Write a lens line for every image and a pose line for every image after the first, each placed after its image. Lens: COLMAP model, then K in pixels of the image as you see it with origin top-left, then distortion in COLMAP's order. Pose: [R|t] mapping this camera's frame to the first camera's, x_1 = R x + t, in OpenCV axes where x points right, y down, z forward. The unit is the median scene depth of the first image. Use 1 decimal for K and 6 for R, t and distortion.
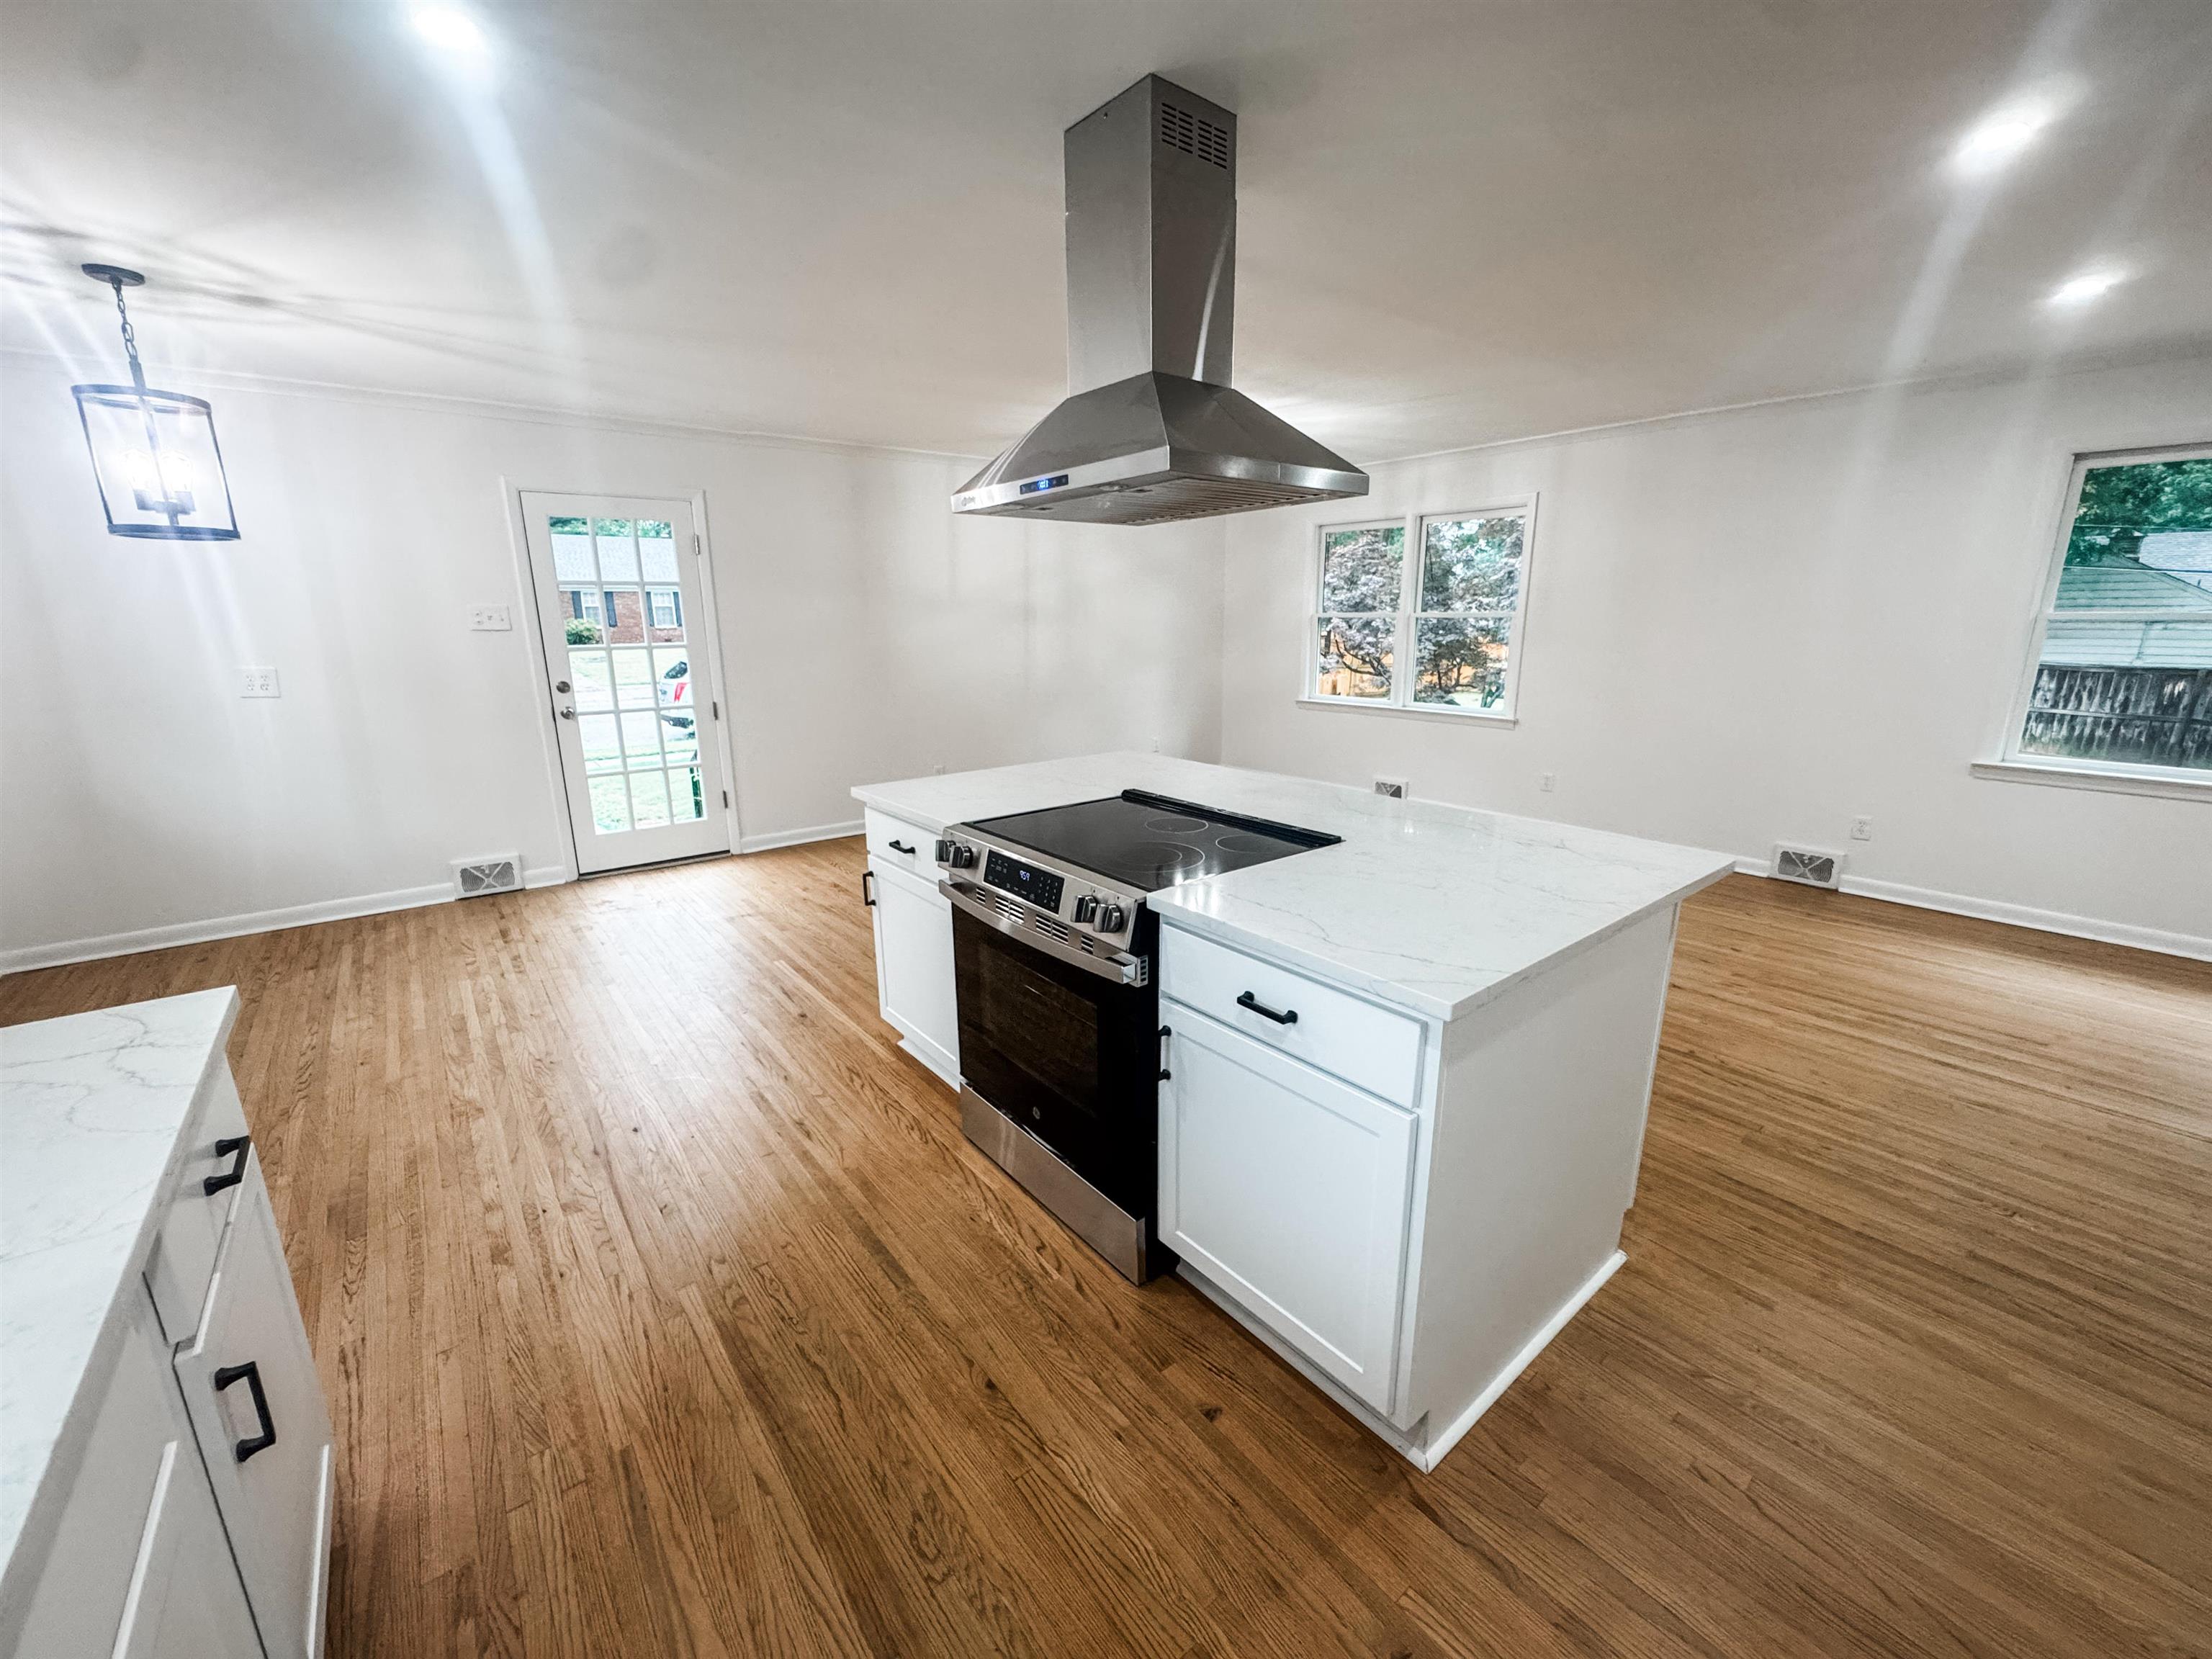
lens RADIAL K [[886.2, 0, 1110.6], [0, 886.2, 823.6], [0, 0, 1]] dist [0.000195, -0.000274]
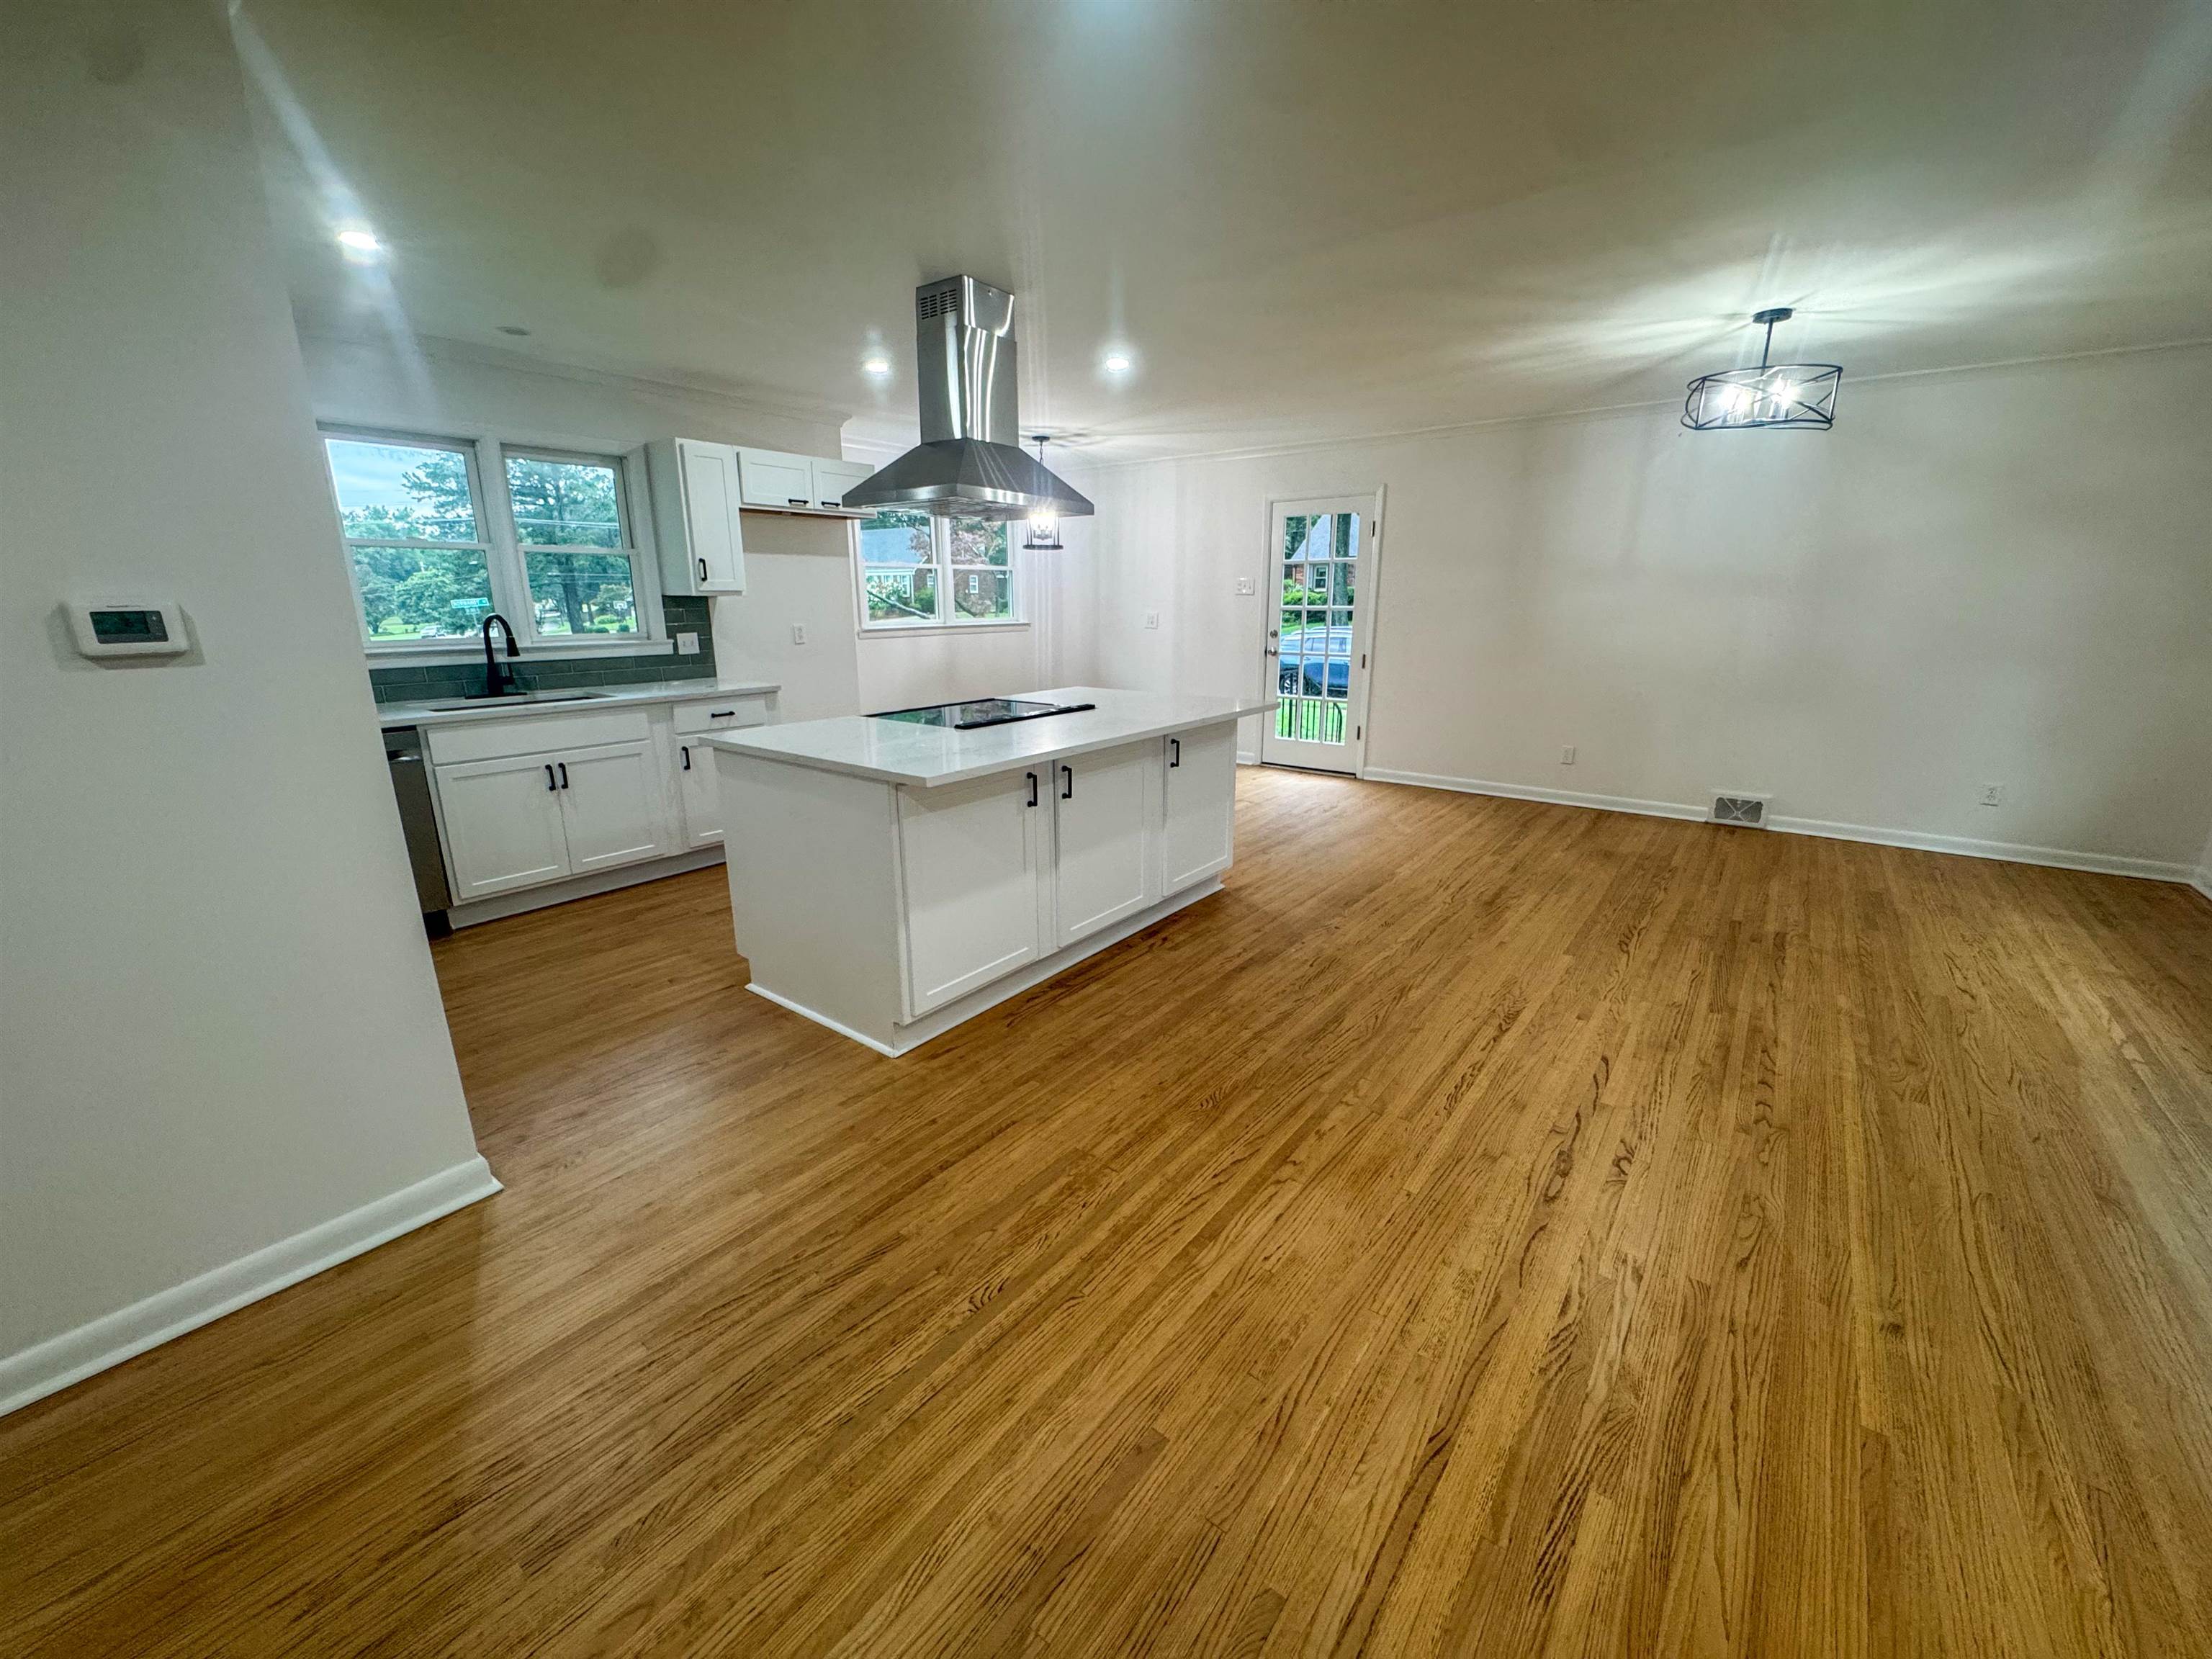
lens RADIAL K [[886.2, 0, 1106.6], [0, 886.2, 832.5], [0, 0, 1]] dist [0.000195, -0.000274]
pose [[0.230958, 0.256614, -0.938514, 1.311545], [-0.223726, 0.952752, 0.205451, -0.130785], [0.946892, 0.162519, 0.277457, 0.629675]]
